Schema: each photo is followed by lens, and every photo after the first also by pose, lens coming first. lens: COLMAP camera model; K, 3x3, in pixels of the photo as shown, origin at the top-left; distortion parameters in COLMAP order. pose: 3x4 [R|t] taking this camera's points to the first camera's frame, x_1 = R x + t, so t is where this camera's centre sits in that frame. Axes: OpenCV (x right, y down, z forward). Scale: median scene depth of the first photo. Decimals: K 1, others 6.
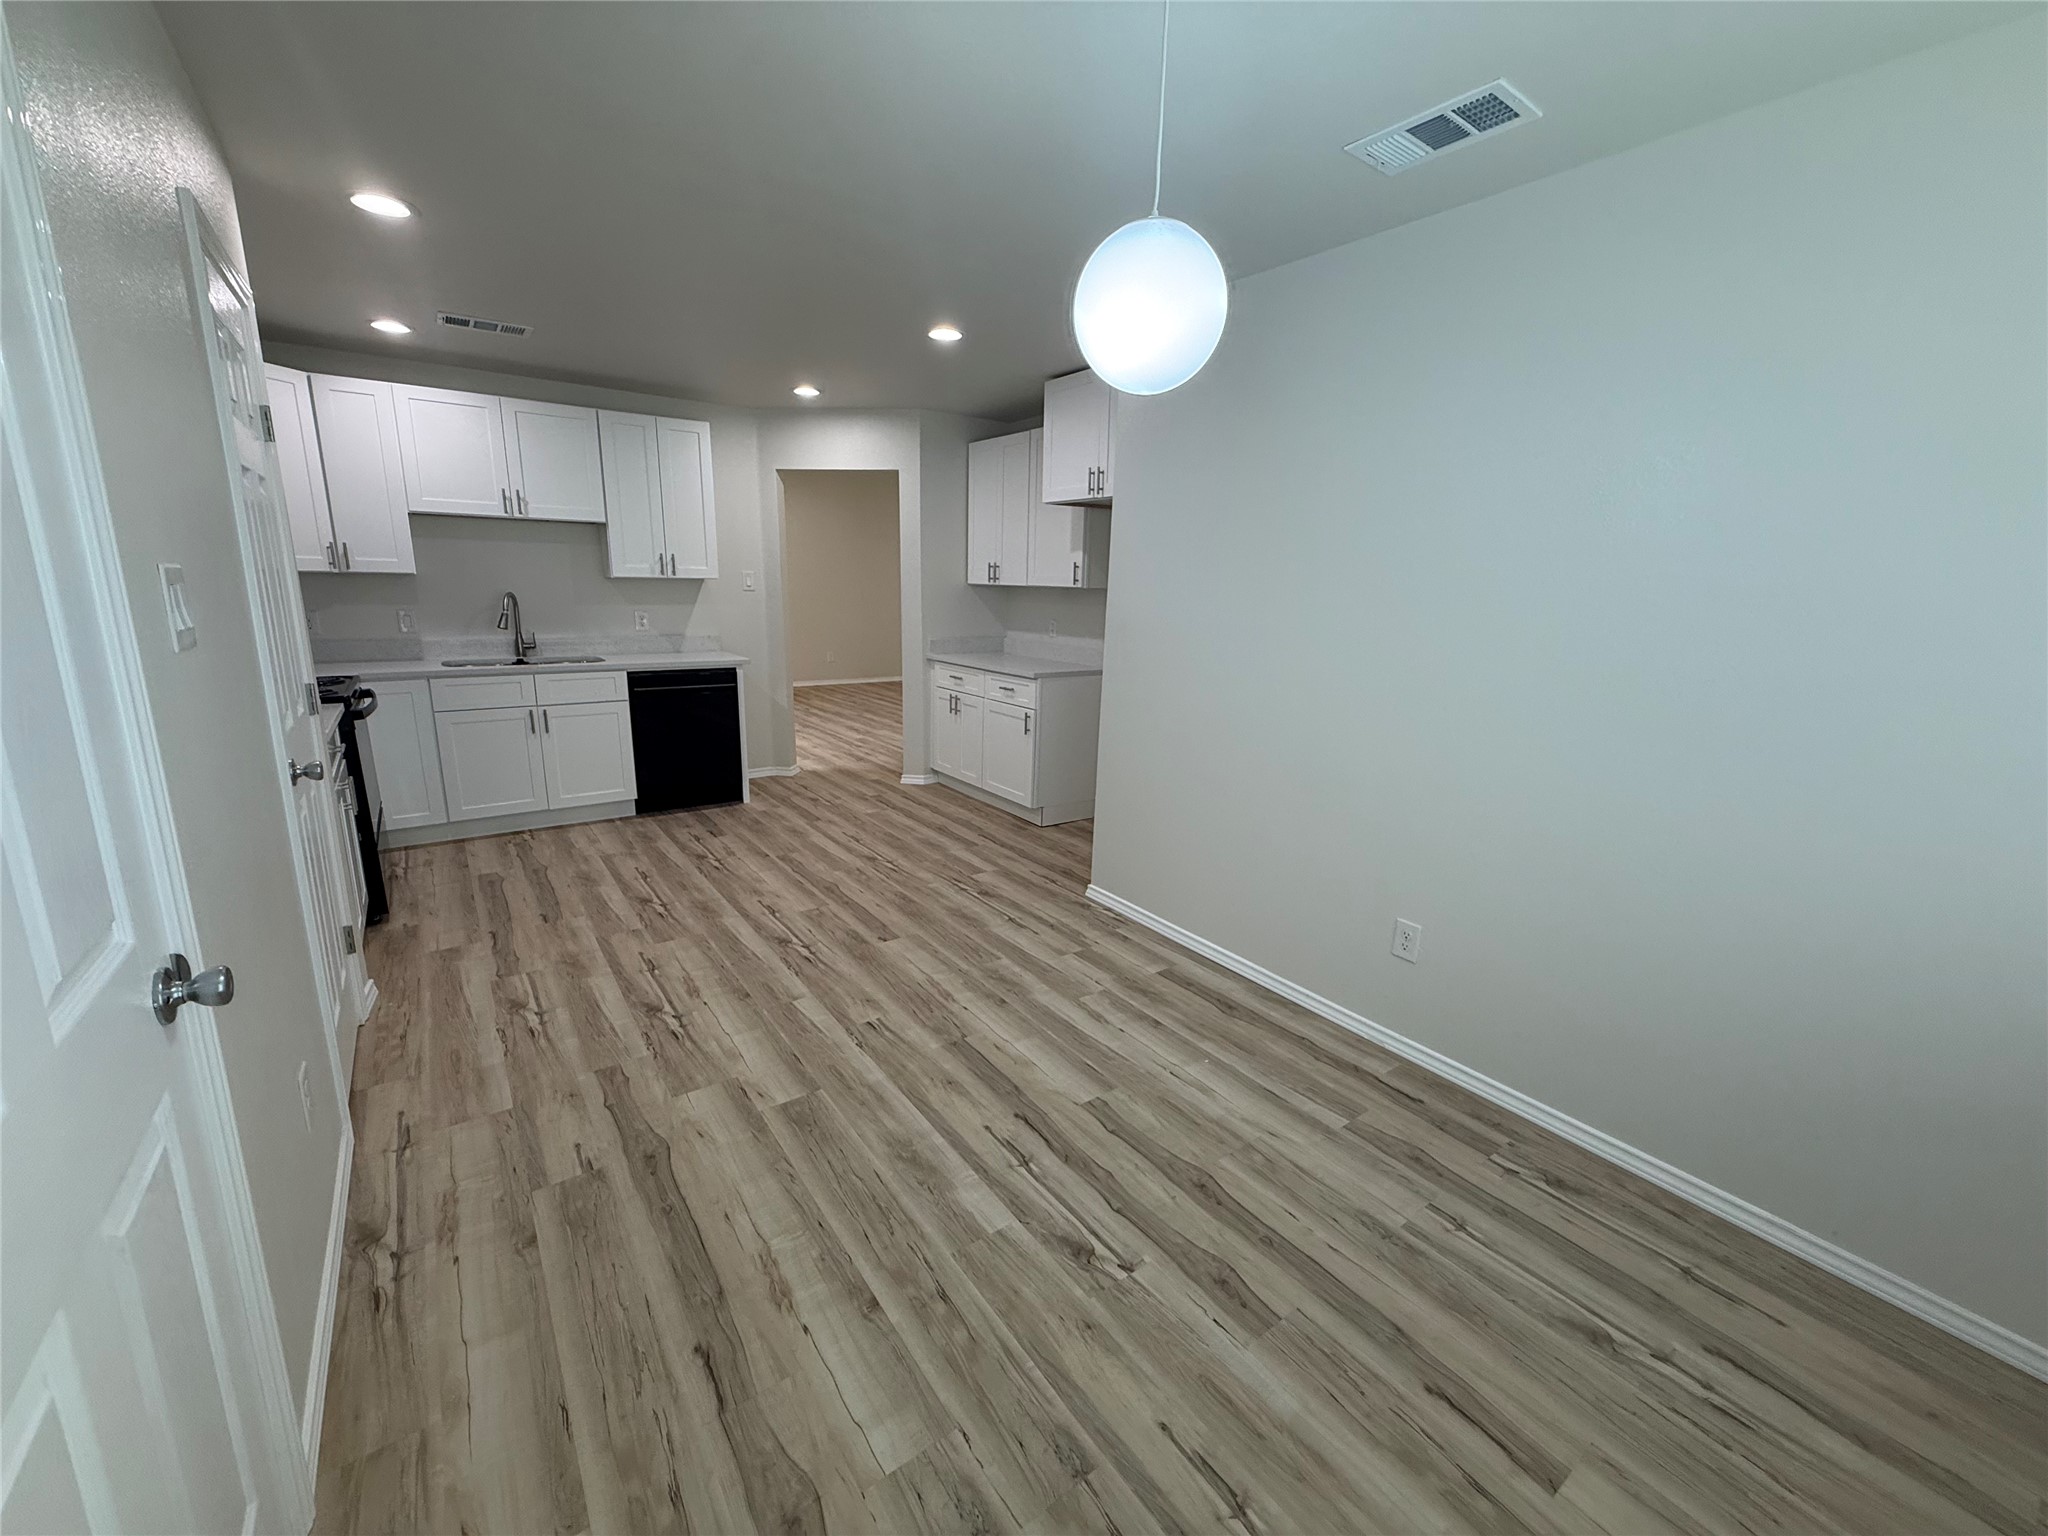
lens RADIAL K [[821.7, 0, 1024.0], [0, 821.7, 768.0], [0, 0, 1]] dist [-0.001482, 0.000011]
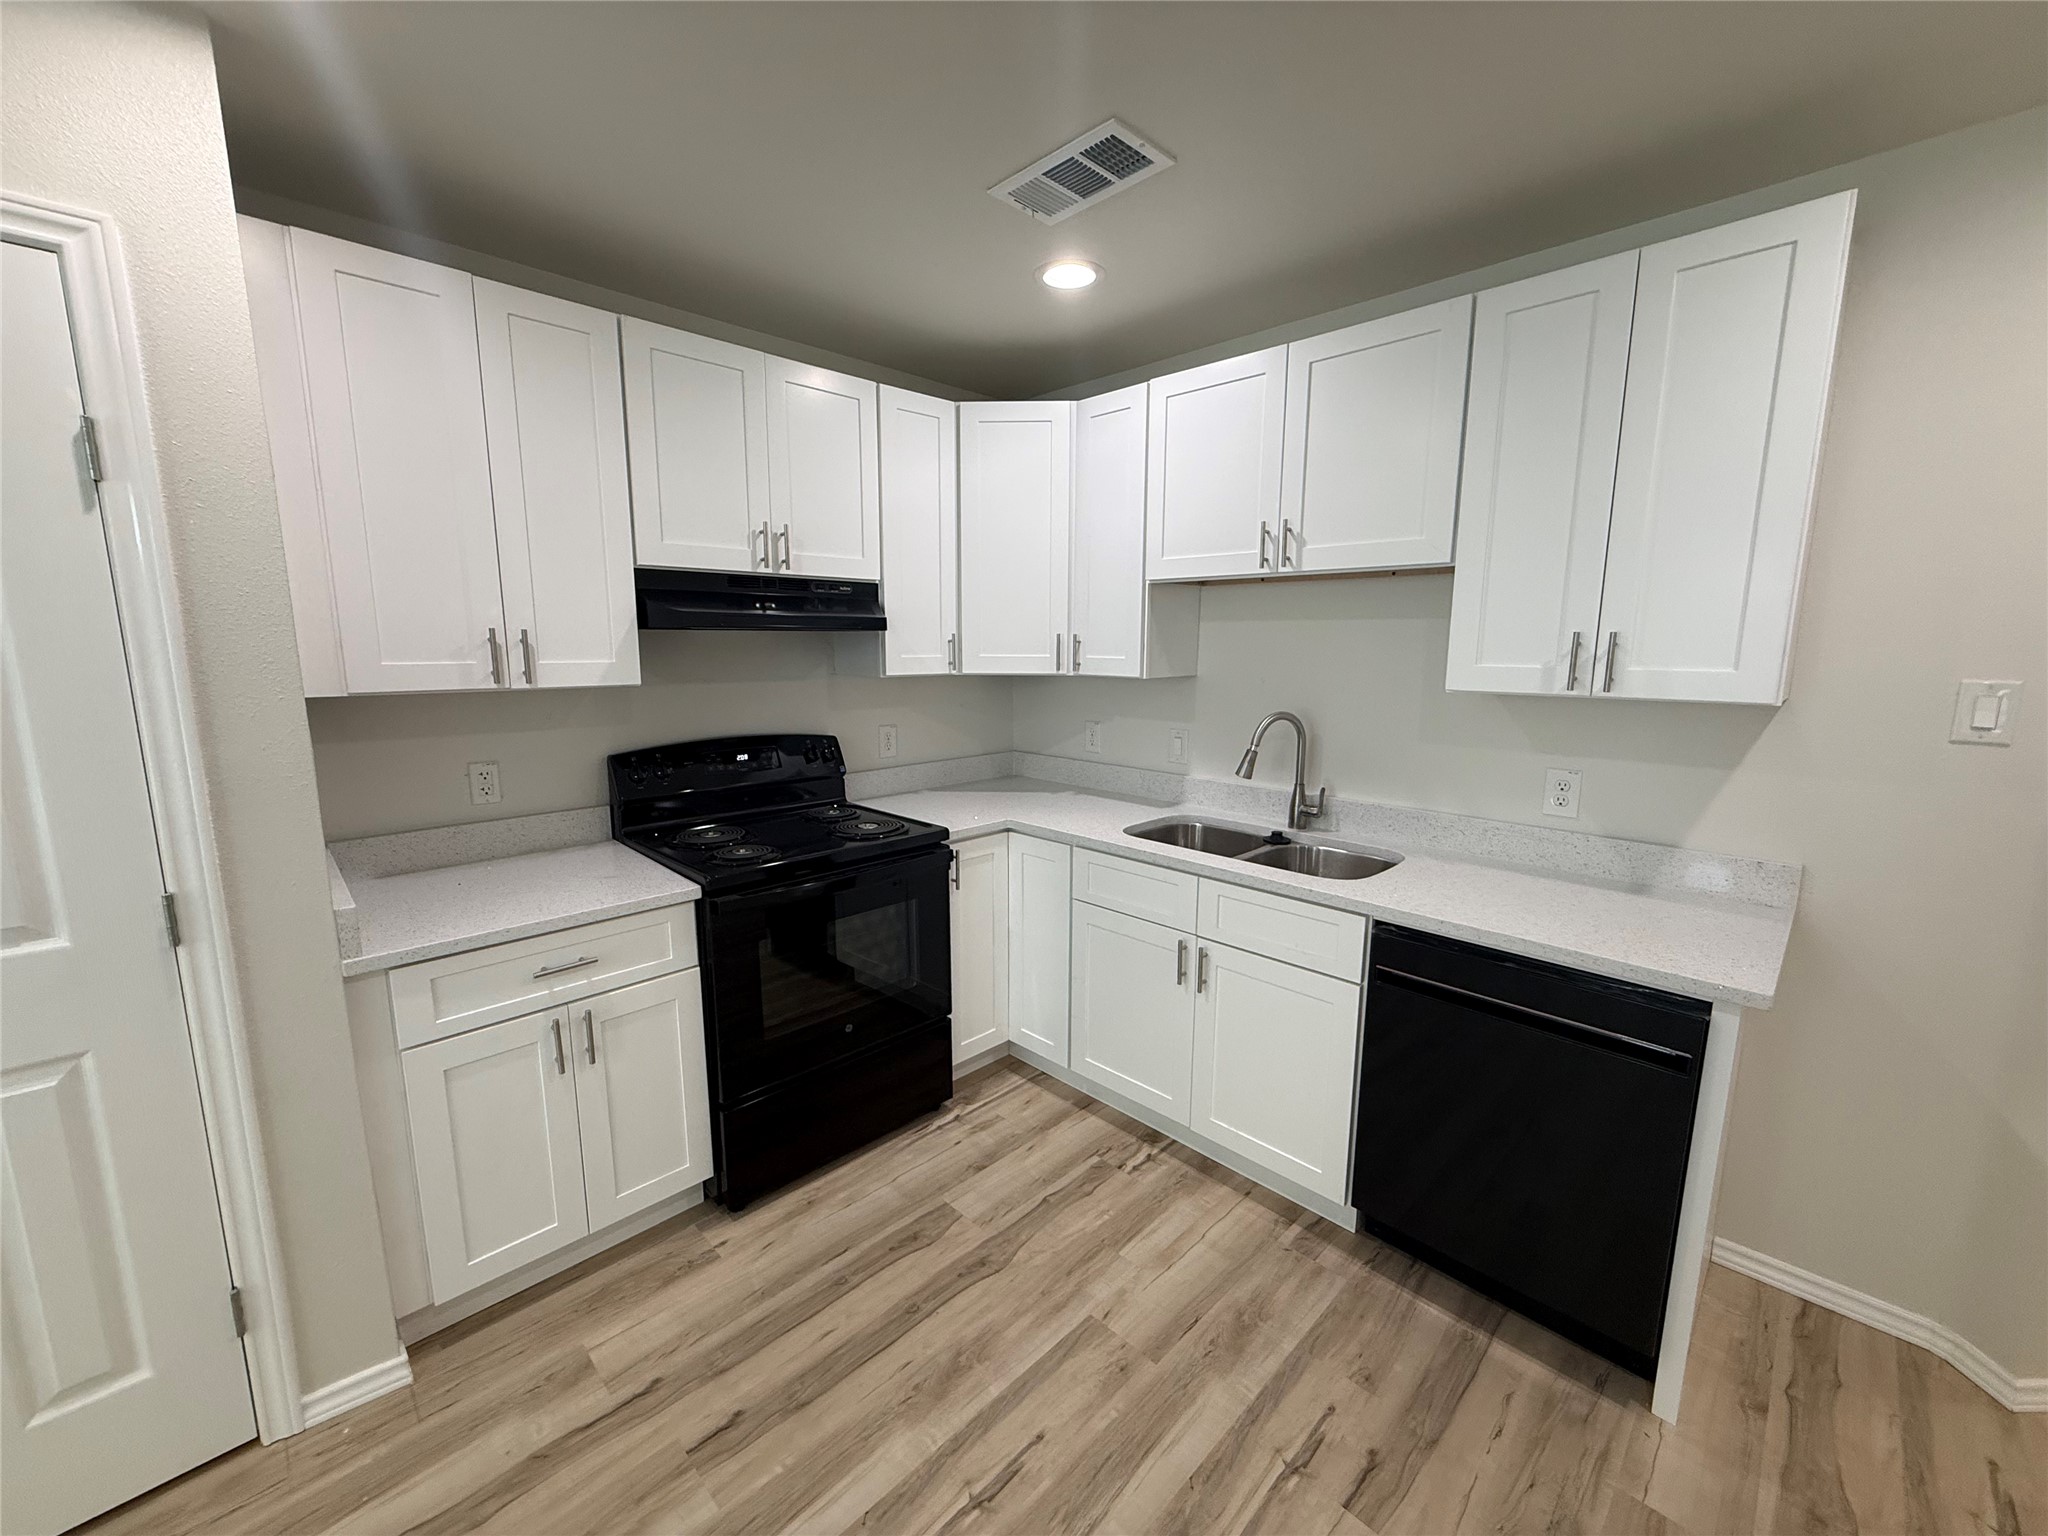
lens RADIAL K [[813.3, 0, 1024.0], [0, 813.3, 768.0], [0, 0, 1]] dist [-0.001245, 0.000169]
pose [[0.147362, 0.133975, -0.979967, -0.123797], [-0.220161, 0.970370, 0.099556, -0.199597], [0.964268, 0.201080, 0.172492, 0.772575]]
